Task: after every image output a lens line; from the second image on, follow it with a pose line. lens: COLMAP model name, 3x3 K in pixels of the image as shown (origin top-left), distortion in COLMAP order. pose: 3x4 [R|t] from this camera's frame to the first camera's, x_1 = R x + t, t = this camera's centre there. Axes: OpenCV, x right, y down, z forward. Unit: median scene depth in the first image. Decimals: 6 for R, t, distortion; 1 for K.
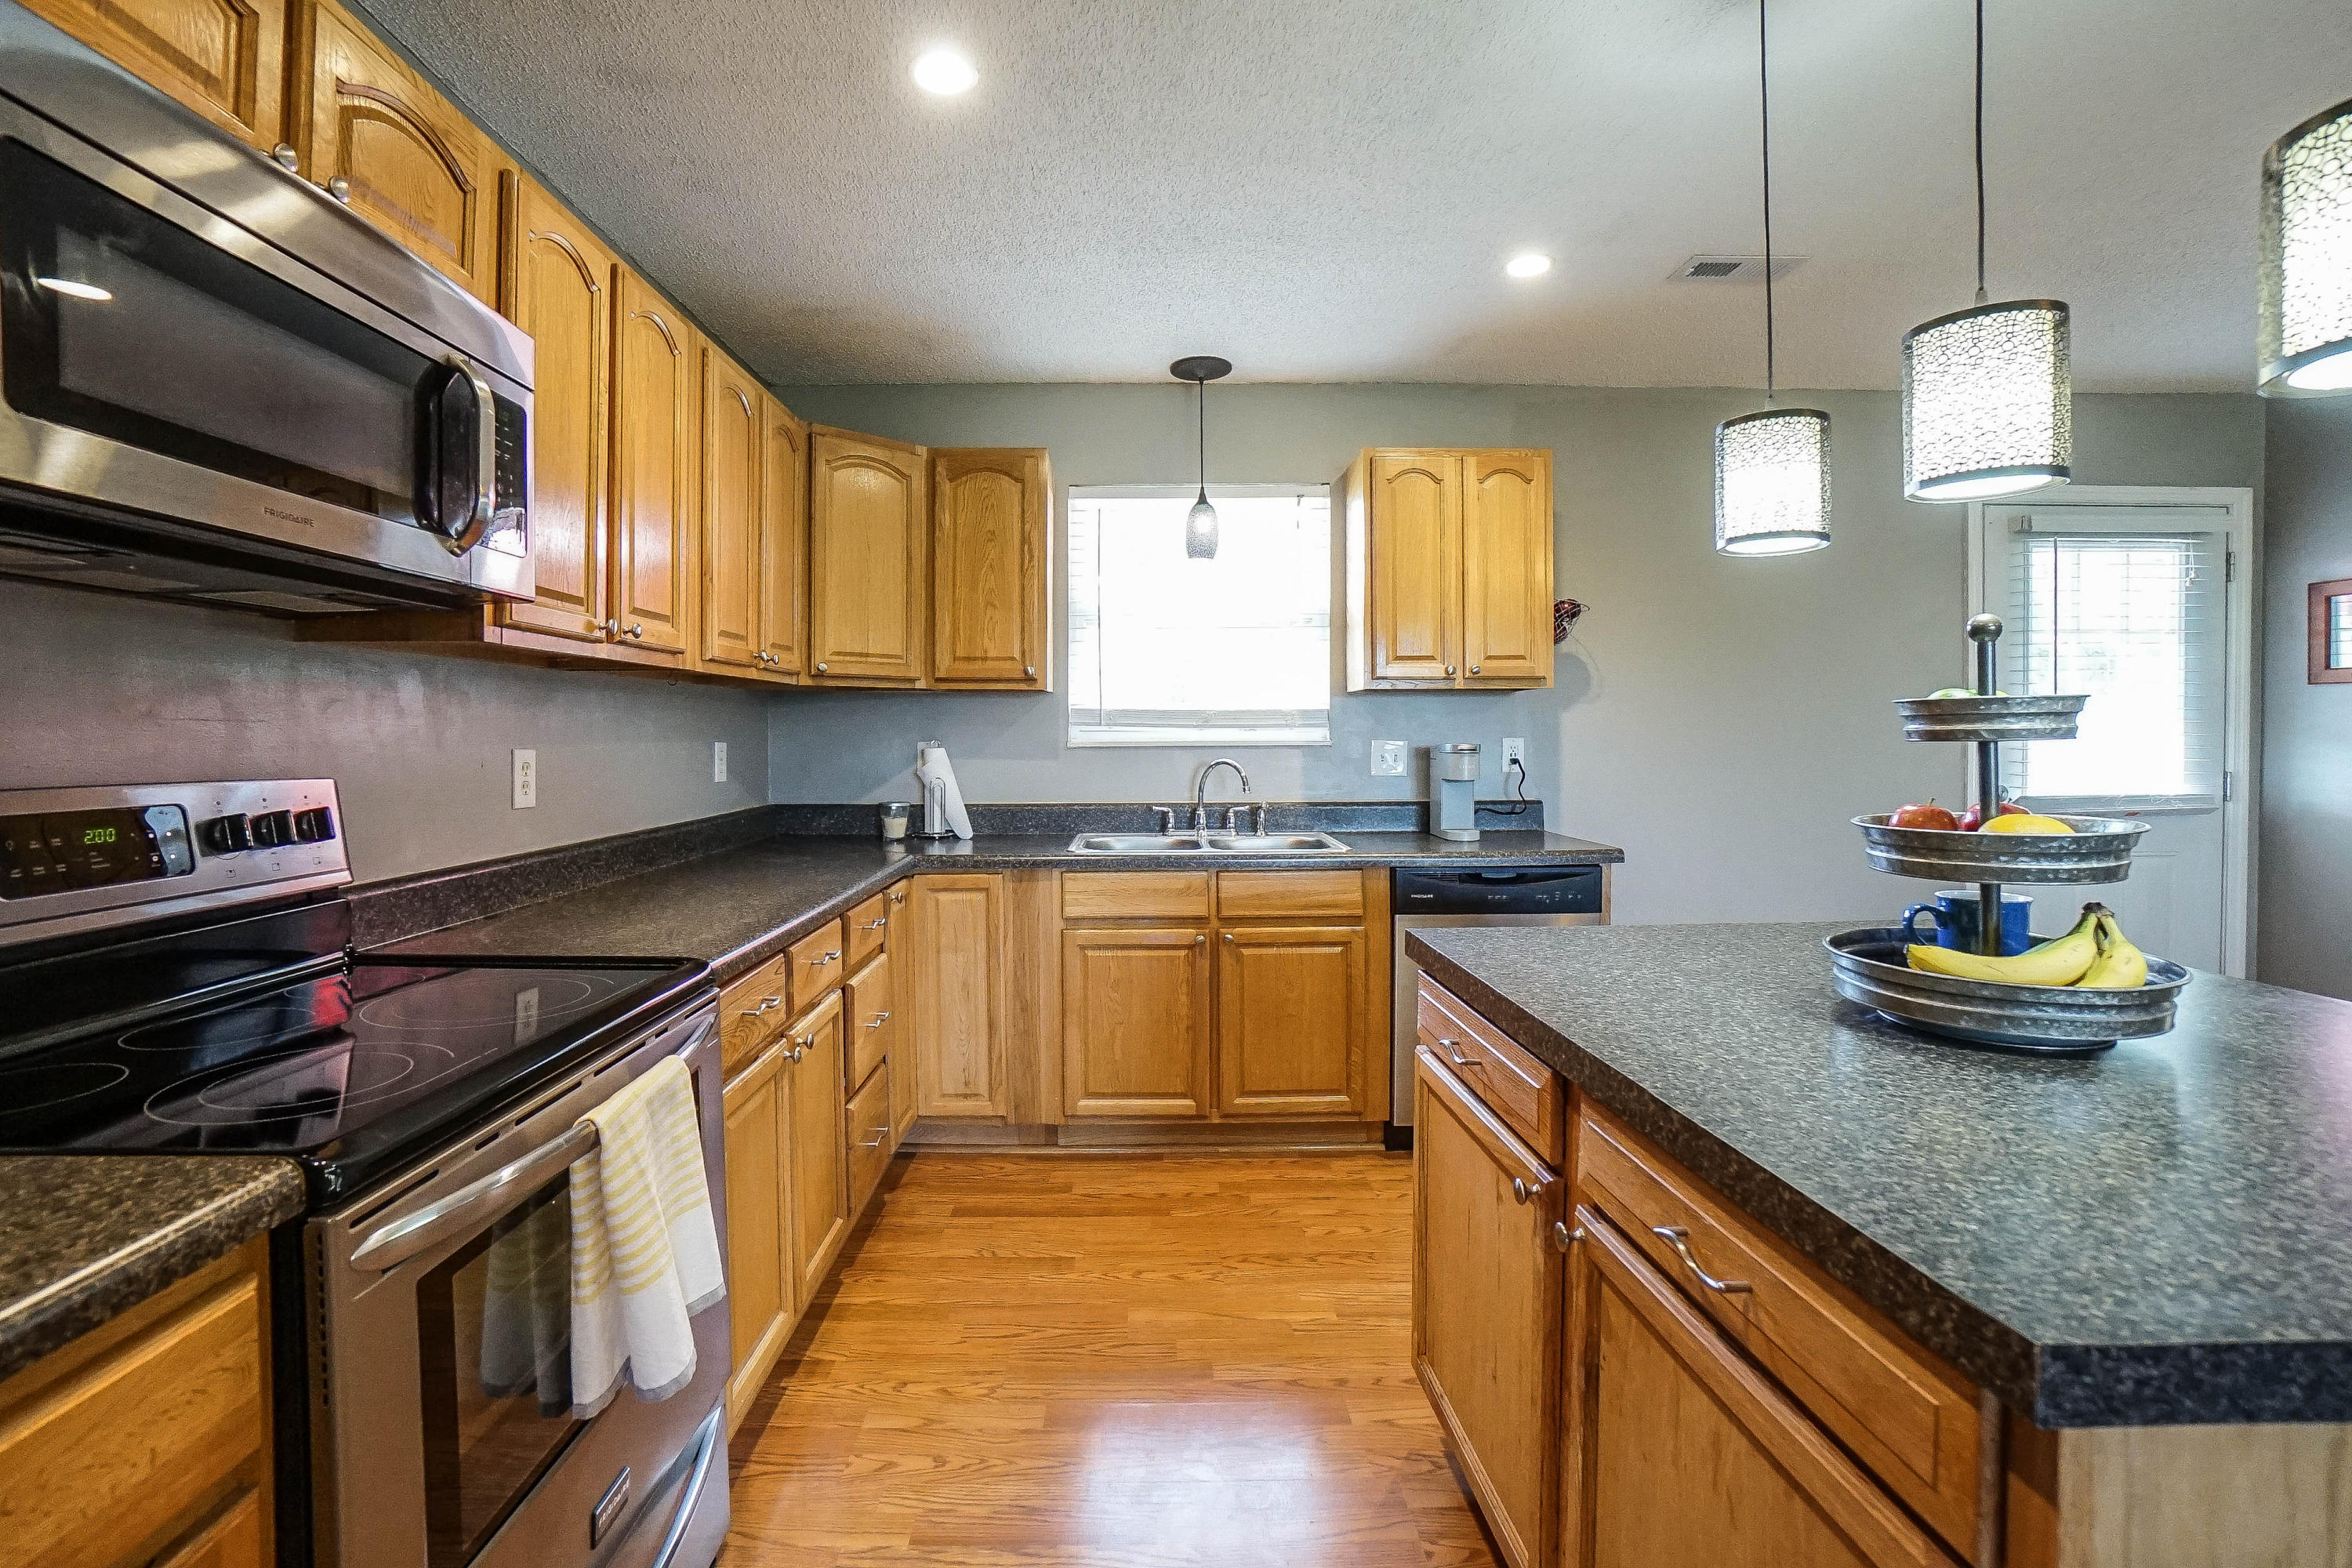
lens RADIAL K [[1062.1, 0, 1159.0], [0, 1062.1, 739.9], [0, 0, 1]] dist [-0.029549, 0.000995]
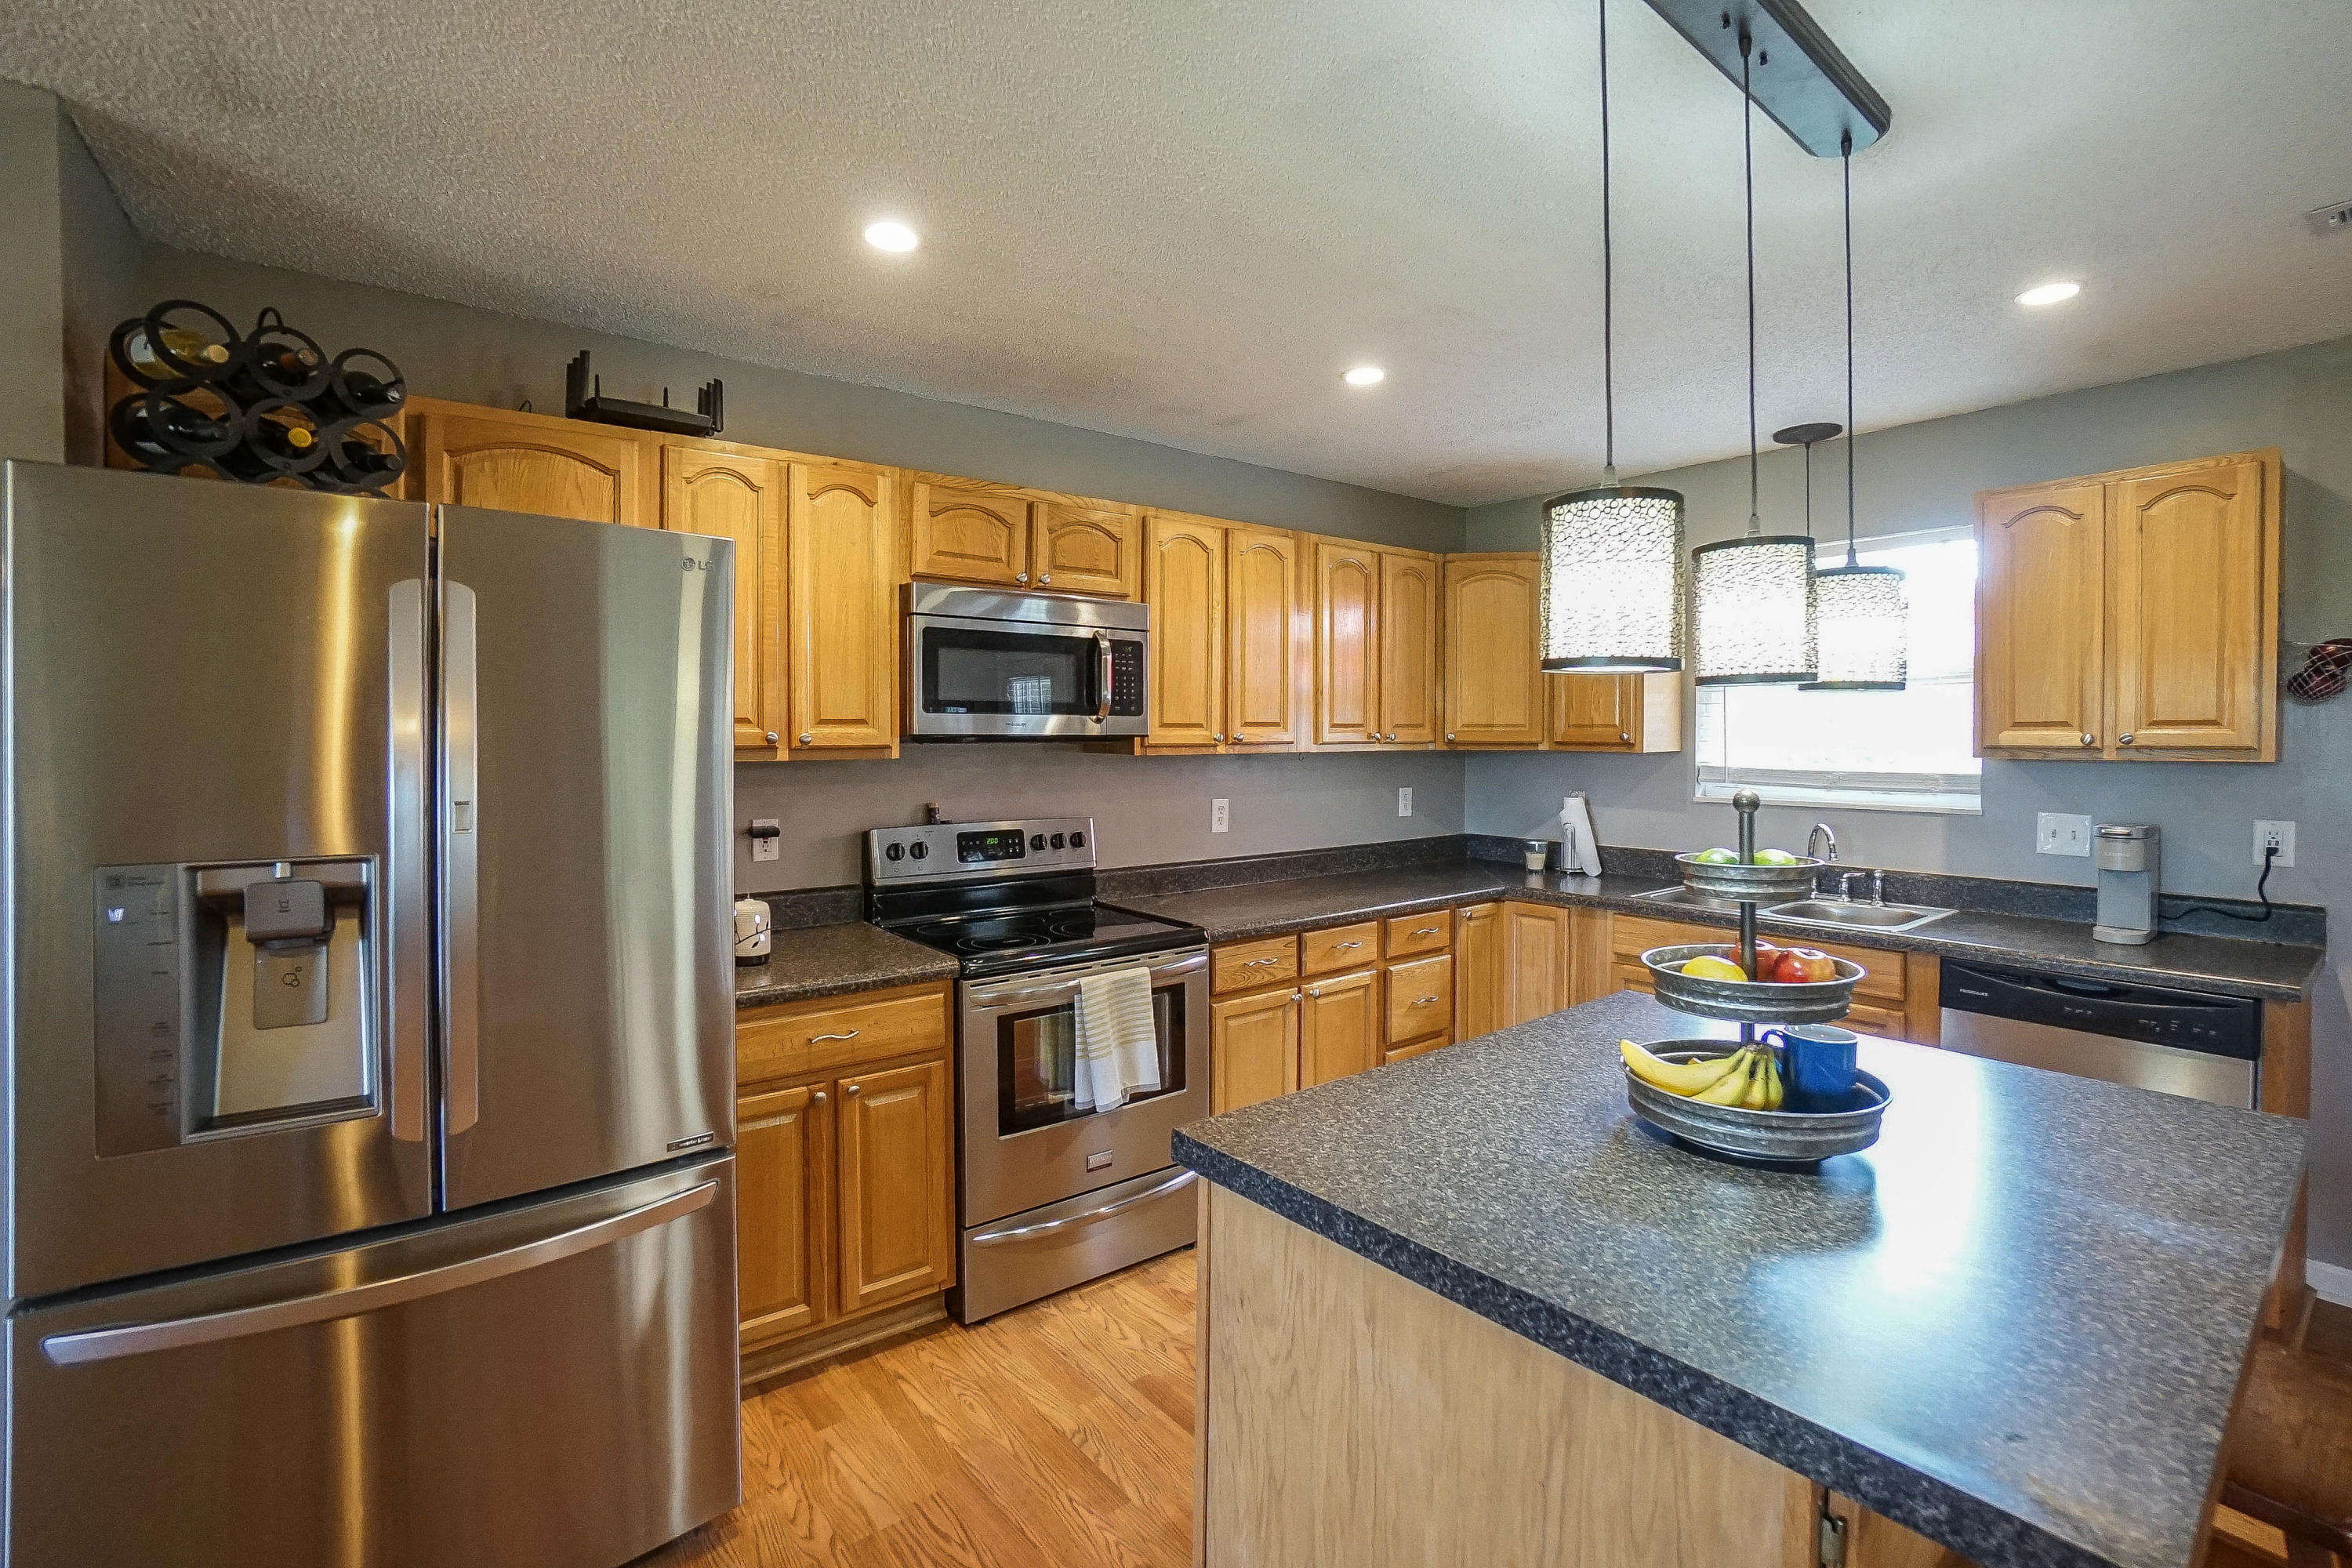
lens RADIAL K [[1062.1, 0, 1159.0], [0, 1062.1, 739.9], [0, 0, 1]] dist [-0.029549, 0.000995]
pose [[0.605158, 0.006466, -0.796079, 0.483732], [-0.007160, 0.999971, 0.002679, -0.060829], [0.796073, 0.004079, 0.605186, -0.098930]]
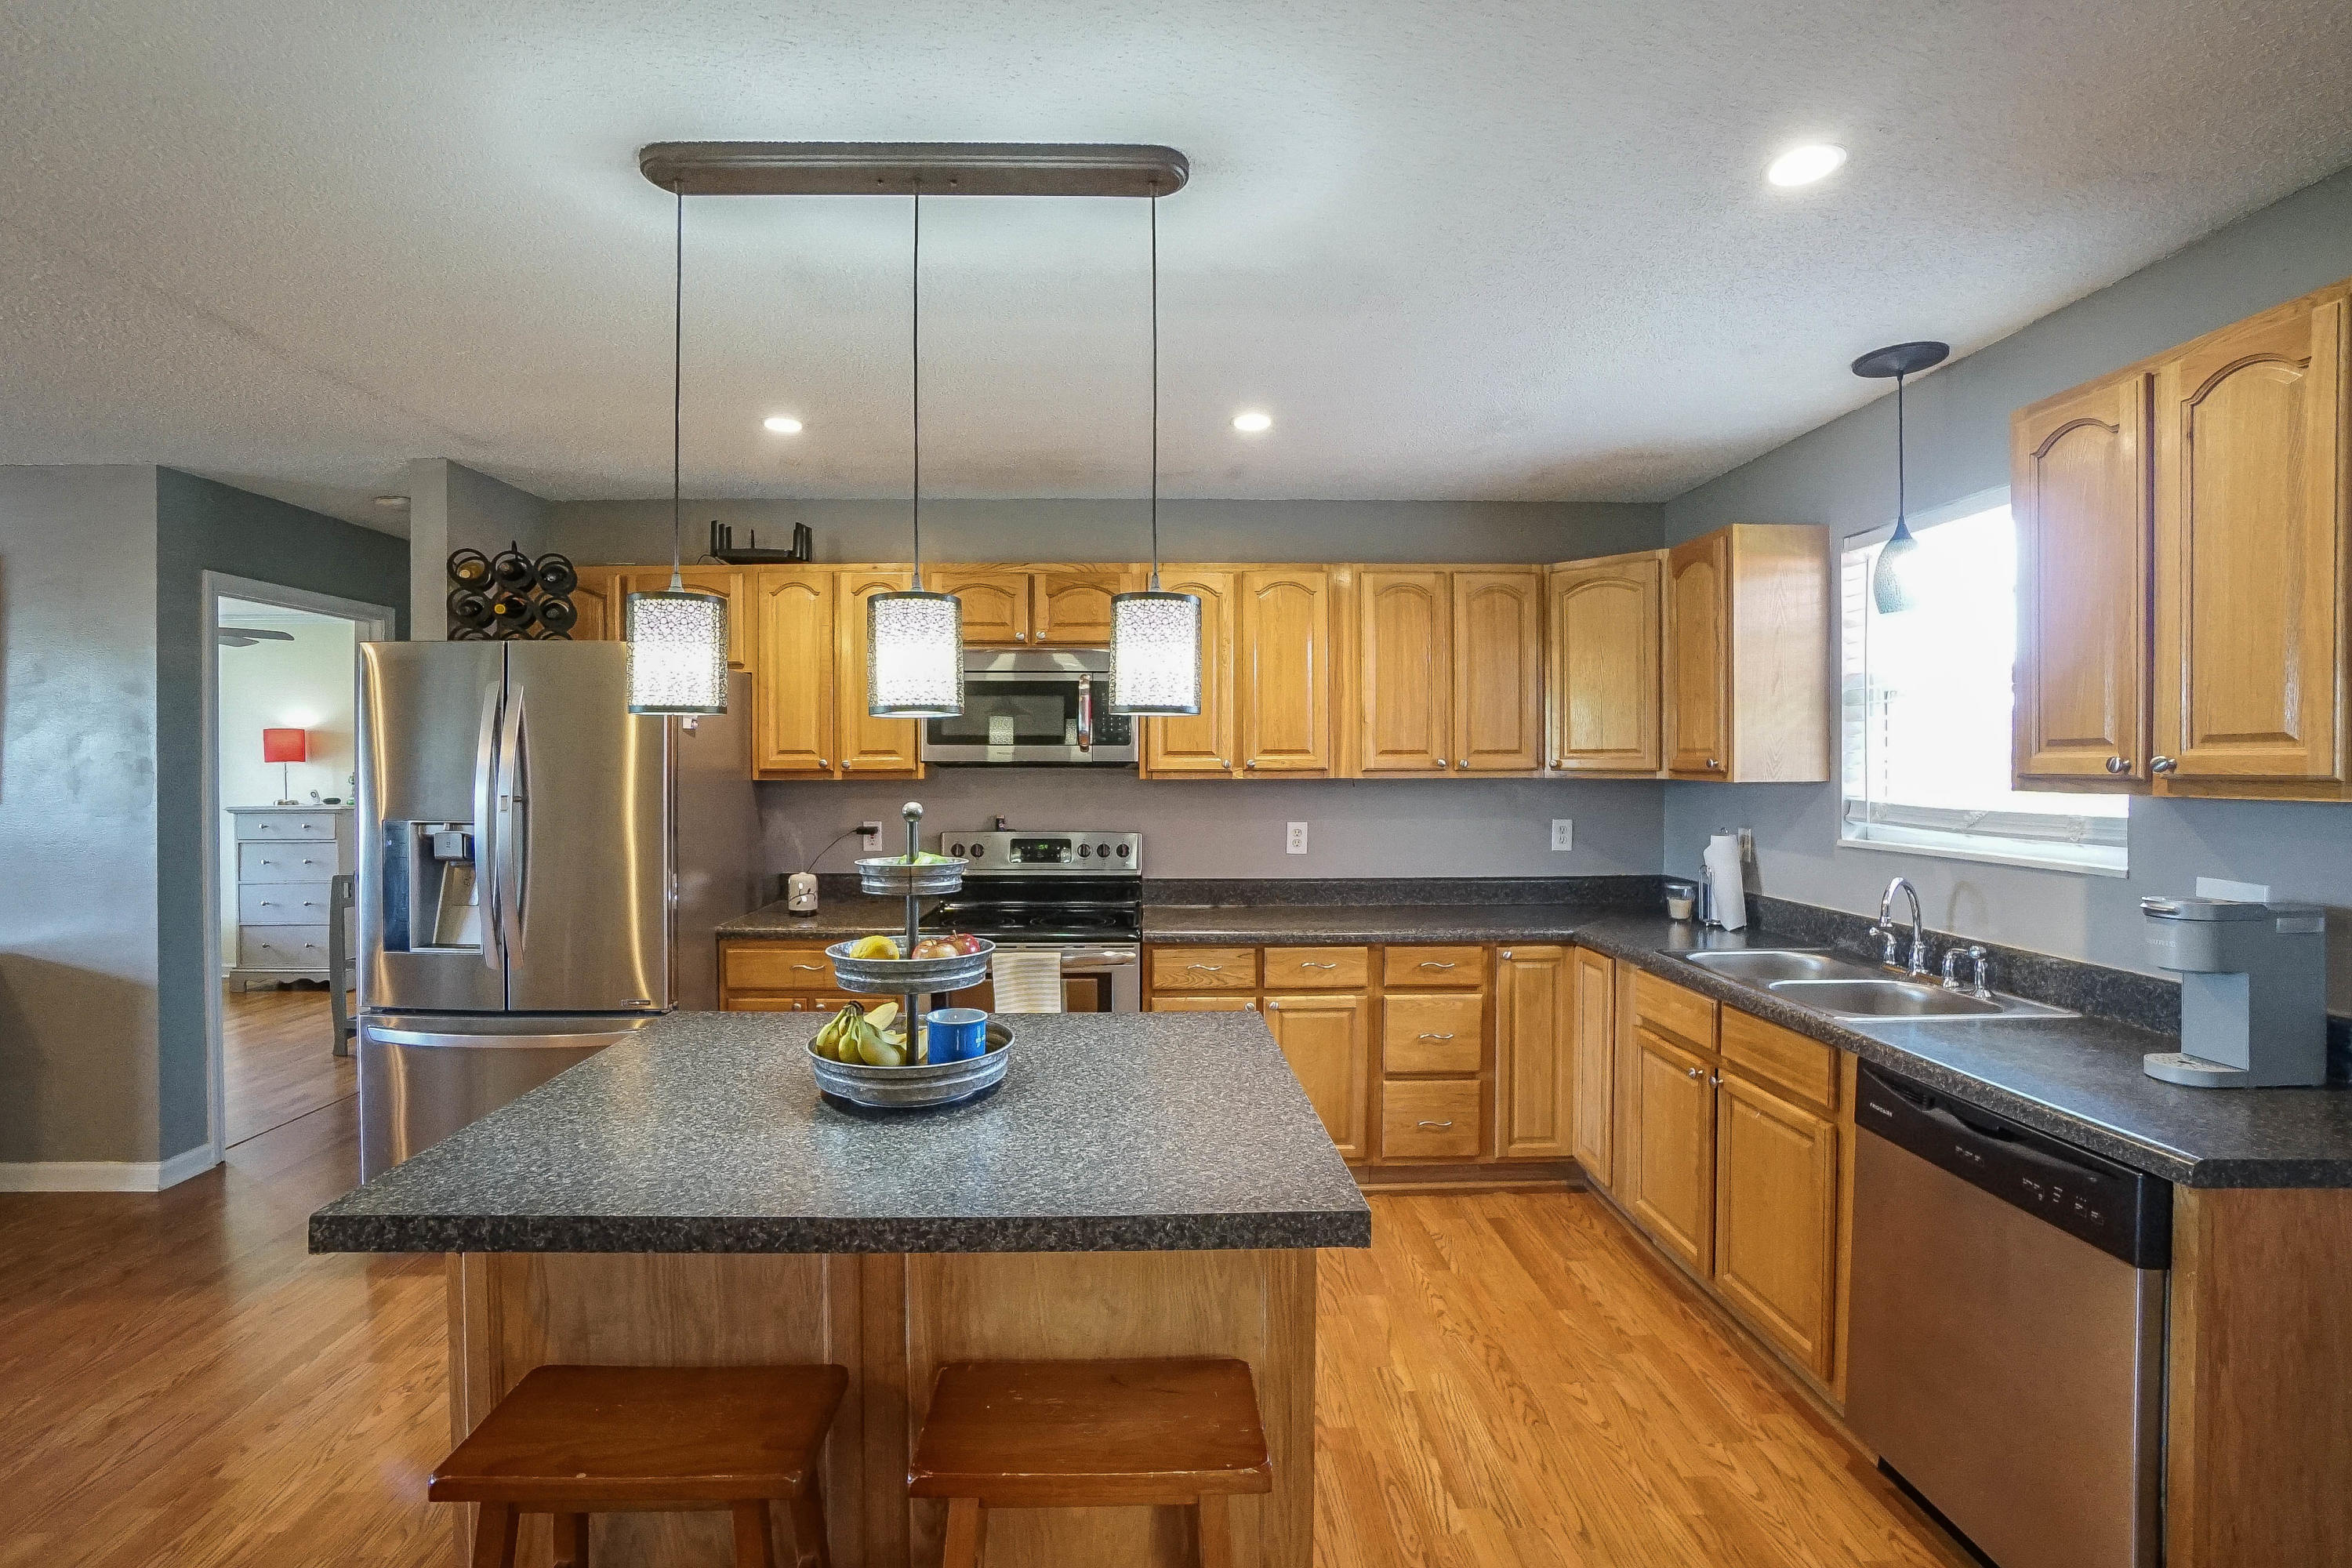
lens RADIAL K [[1046.9, 0, 1145.2], [0, 1046.9, 771.6], [0, 0, 1]] dist [-0.030348, 0.000567]
pose [[0.001684, 0.008765, -0.999960, 0.812926], [-0.006312, 0.999942, 0.008754, -0.061994], [0.999979, 0.006297, 0.001740, 0.482295]]
